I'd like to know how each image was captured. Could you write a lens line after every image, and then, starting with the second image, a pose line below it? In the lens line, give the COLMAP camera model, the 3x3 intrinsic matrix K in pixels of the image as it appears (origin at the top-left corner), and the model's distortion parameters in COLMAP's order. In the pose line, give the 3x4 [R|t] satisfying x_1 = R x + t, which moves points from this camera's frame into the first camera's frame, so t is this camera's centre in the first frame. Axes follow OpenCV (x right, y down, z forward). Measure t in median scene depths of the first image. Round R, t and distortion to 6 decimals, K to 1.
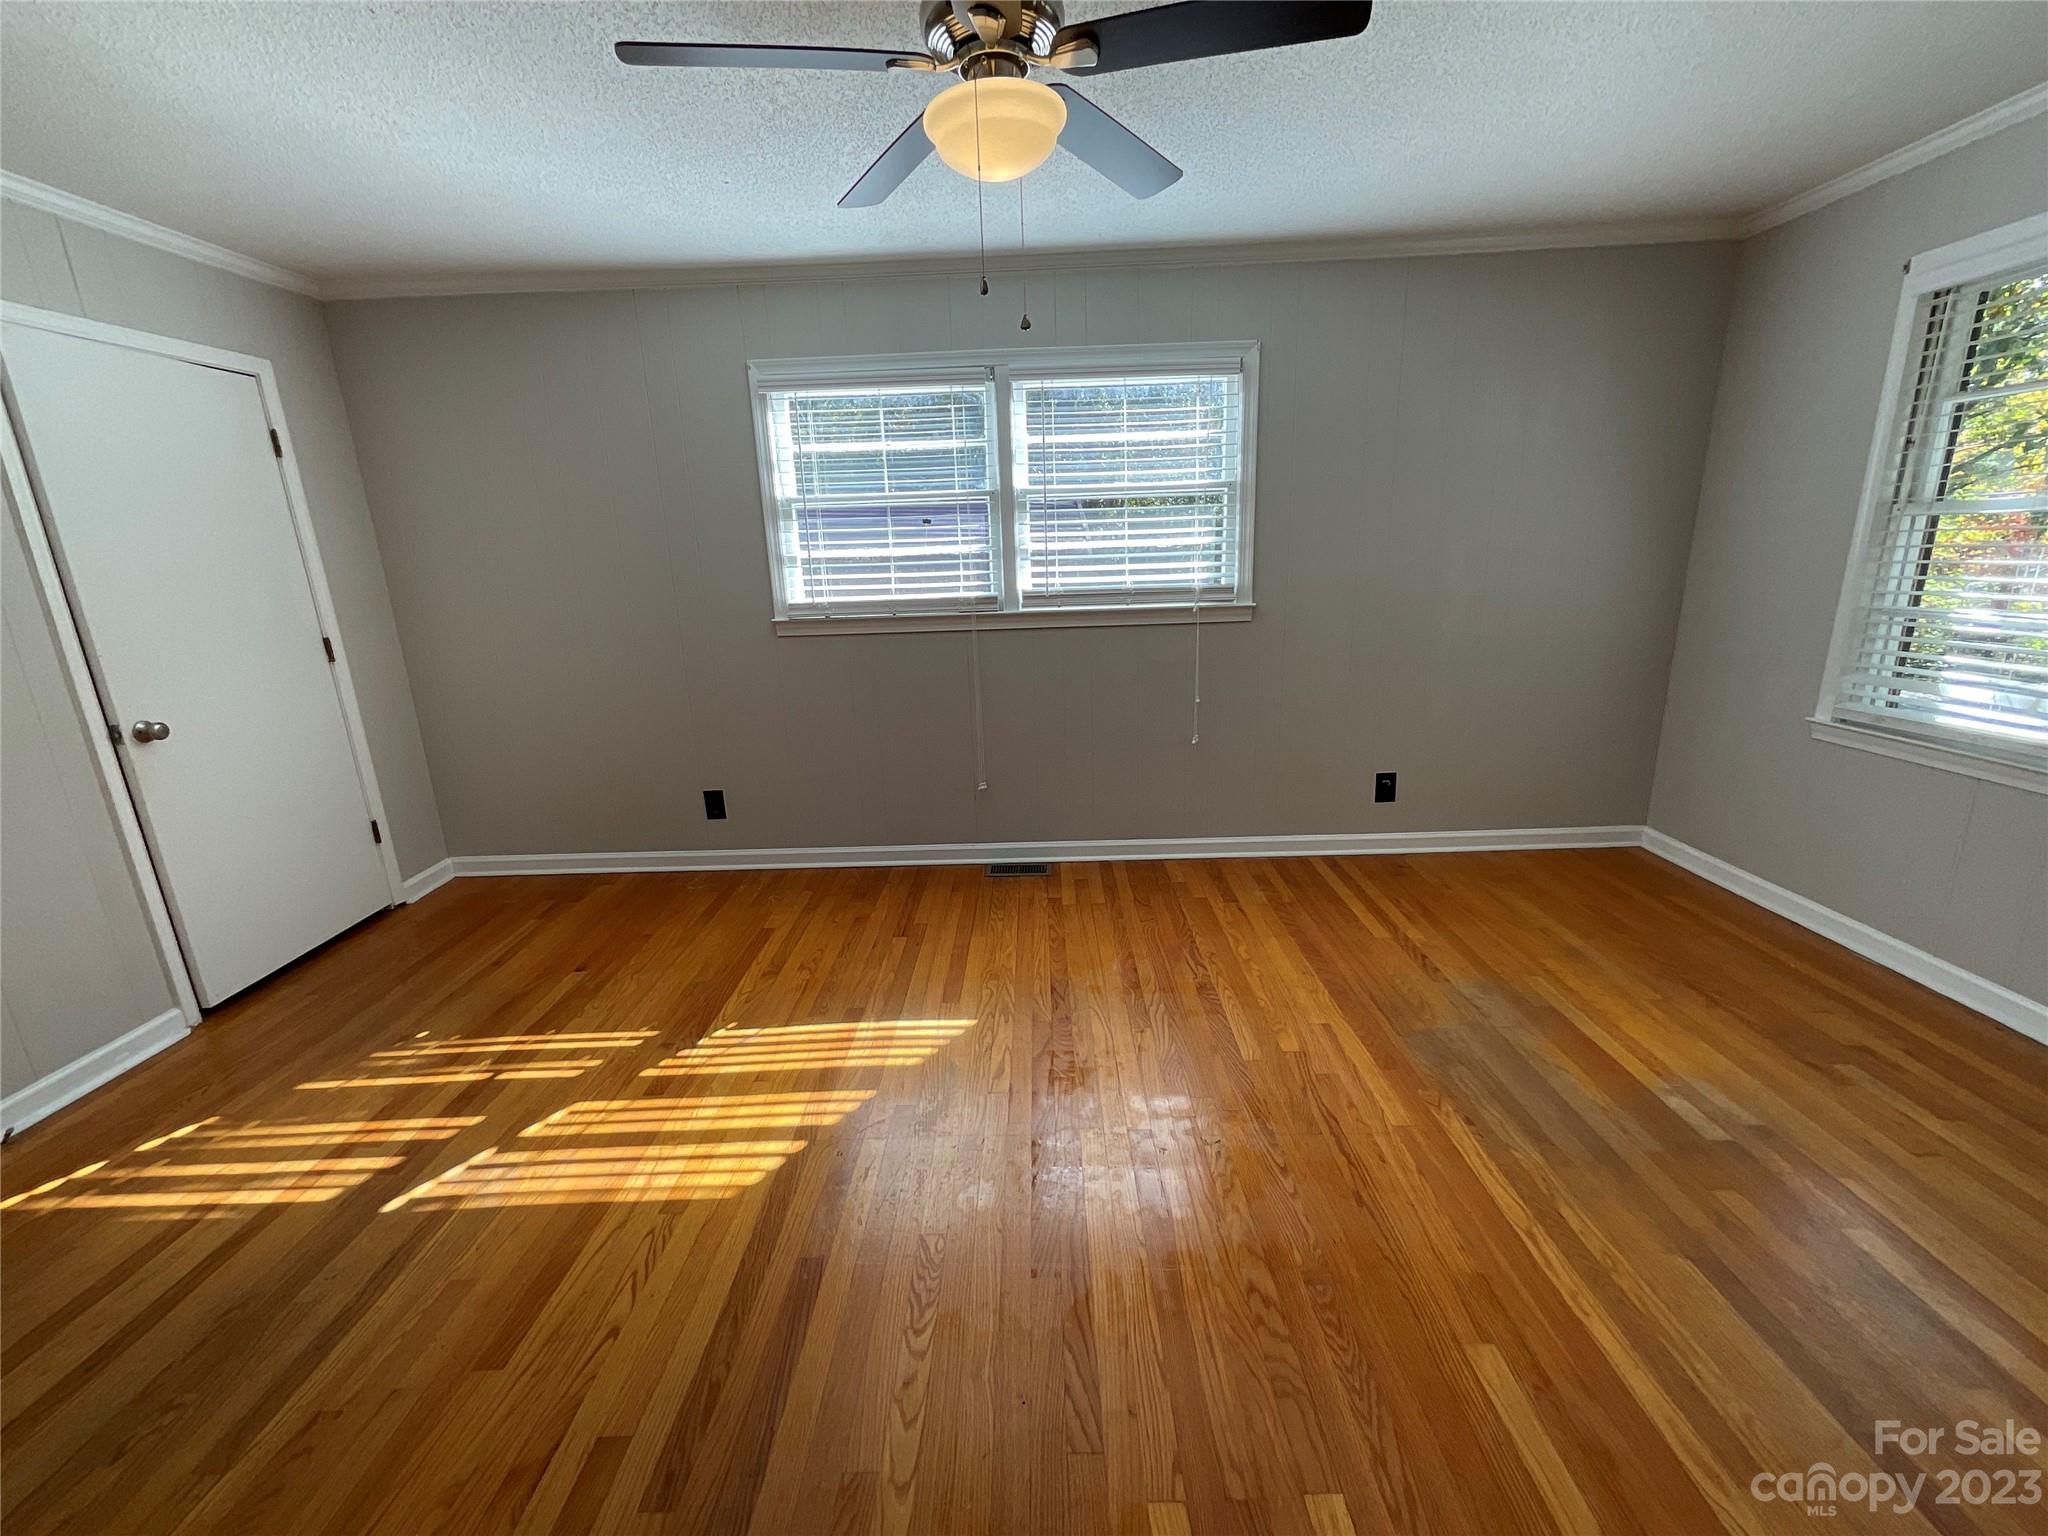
lens RADIAL K [[831.9, 0, 1032.6], [0, 831.9, 768.5], [0, 0, 1]] dist [-0.002284, 0.002205]
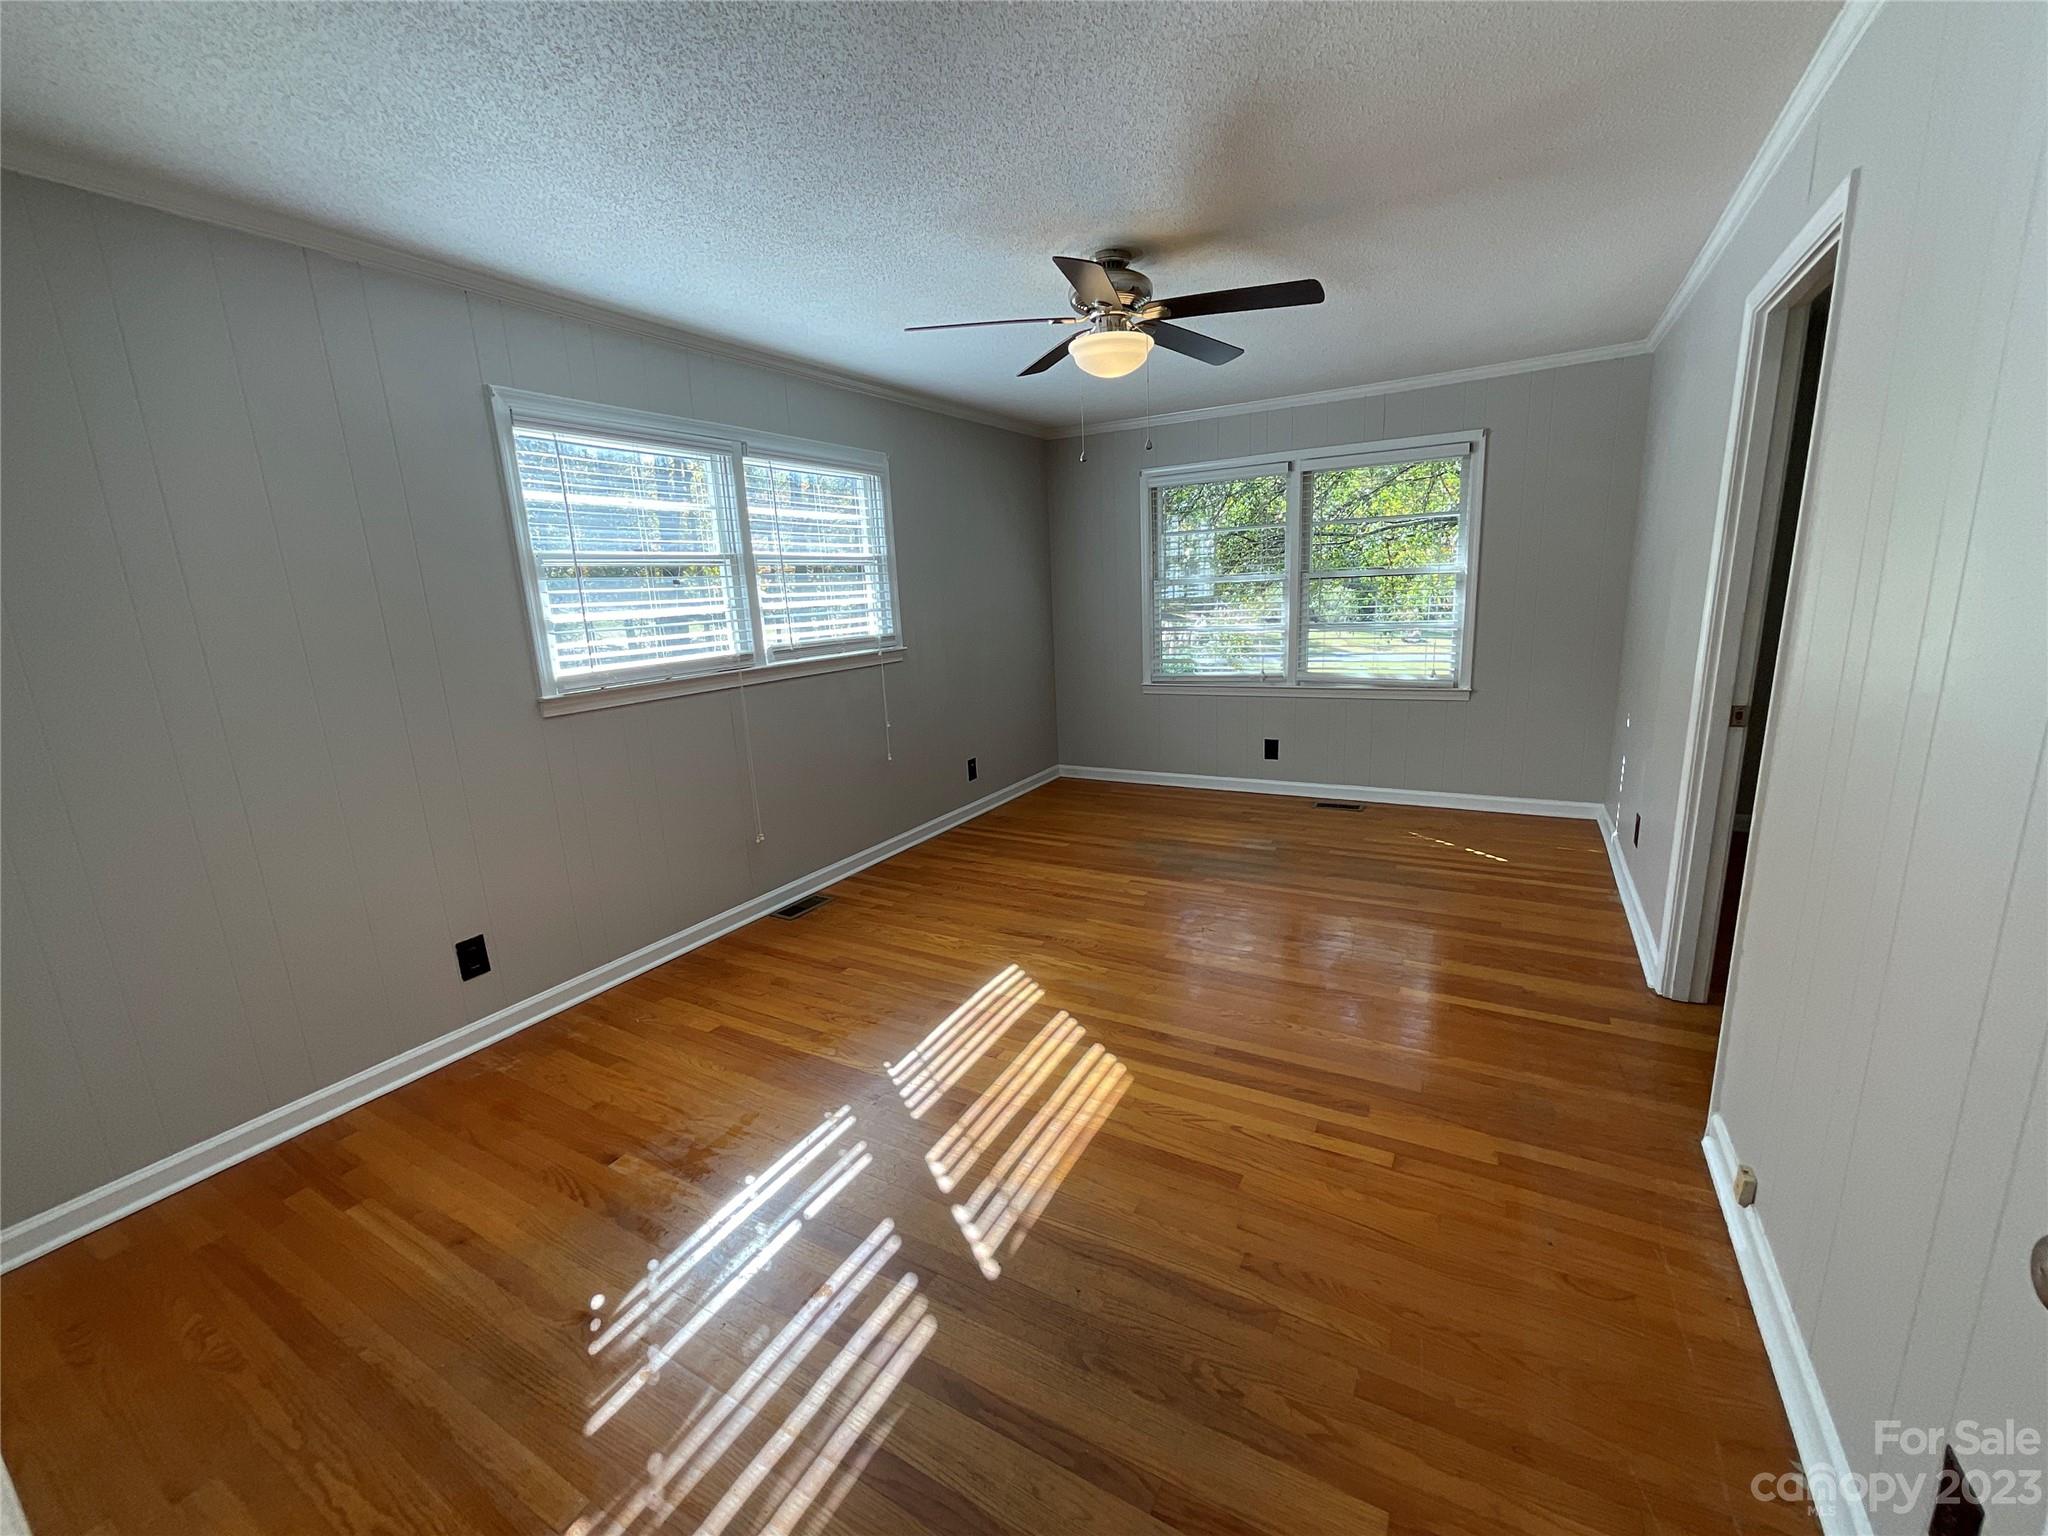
lens RADIAL K [[831.9, 0, 1023.2], [0, 831.9, 764.2], [0, 0, 1]] dist [-0.002284, 0.002205]
pose [[0.486345, -0.173647, 0.856338, -0.972549], [0.246847, 0.967436, 0.055982, -0.055721], [-0.838174, 0.184158, 0.513372, 0.243291]]
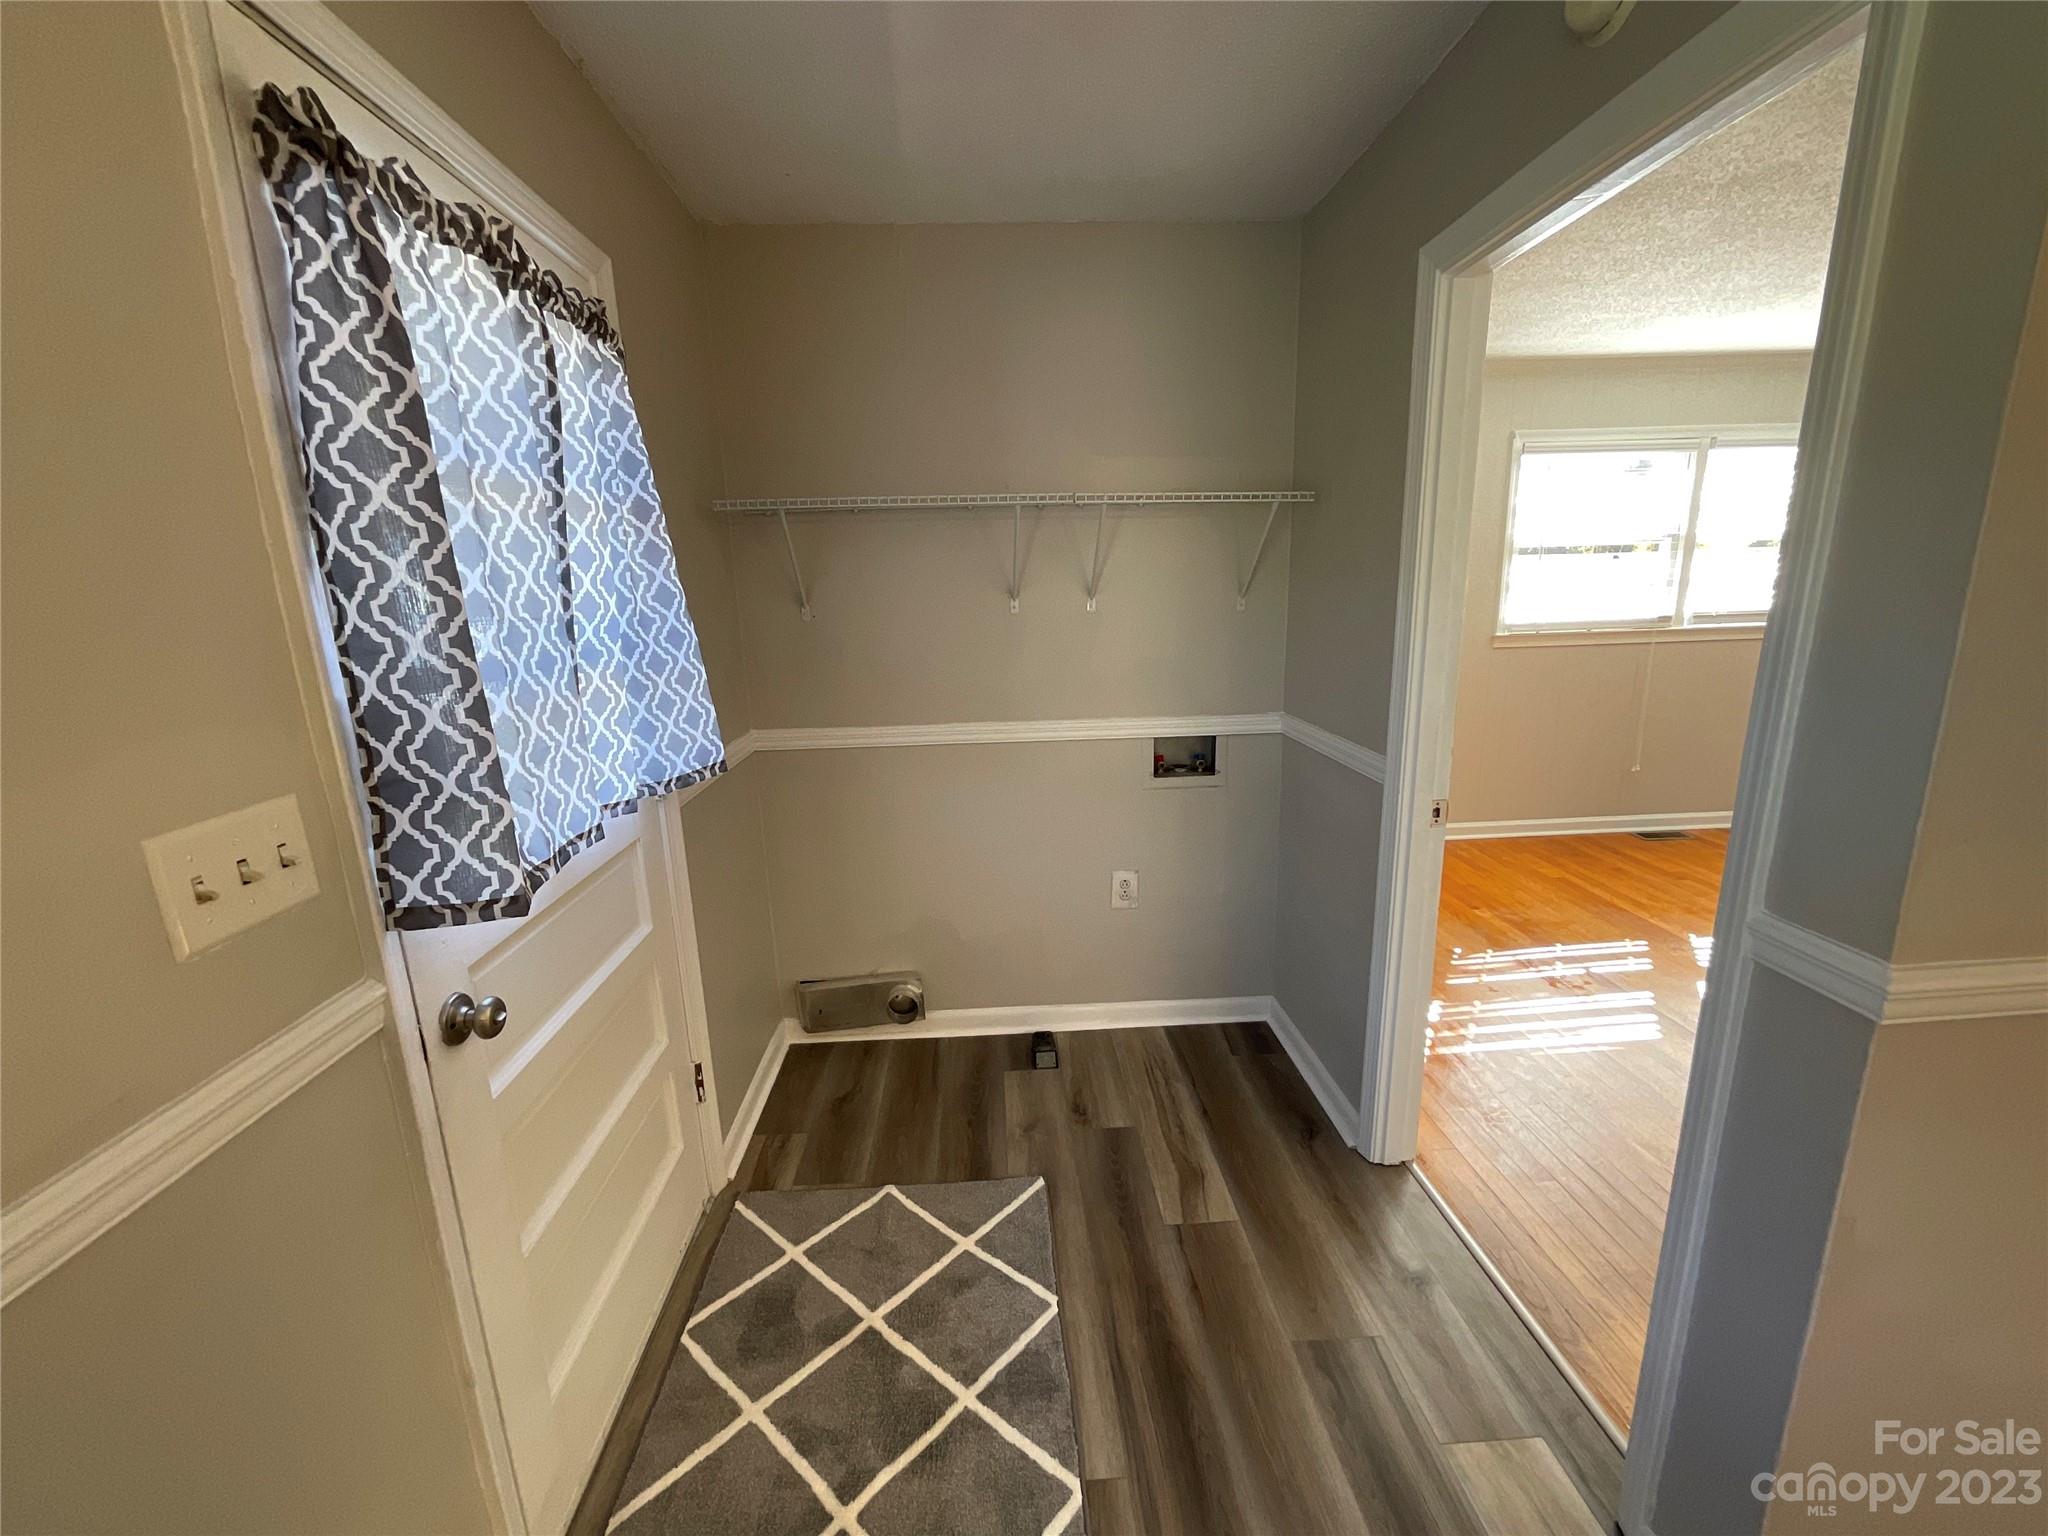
lens RADIAL K [[831.9, 0, 1019.1], [0, 831.9, 764.2], [0, 0, 1]] dist [-0.002284, 0.002205]
pose [[0.998329, -0.008440, 0.057165, -1.348530], [0.010329, 0.999407, -0.032833, 0.060053], [-0.056854, 0.033369, 0.997825, -0.241657]]
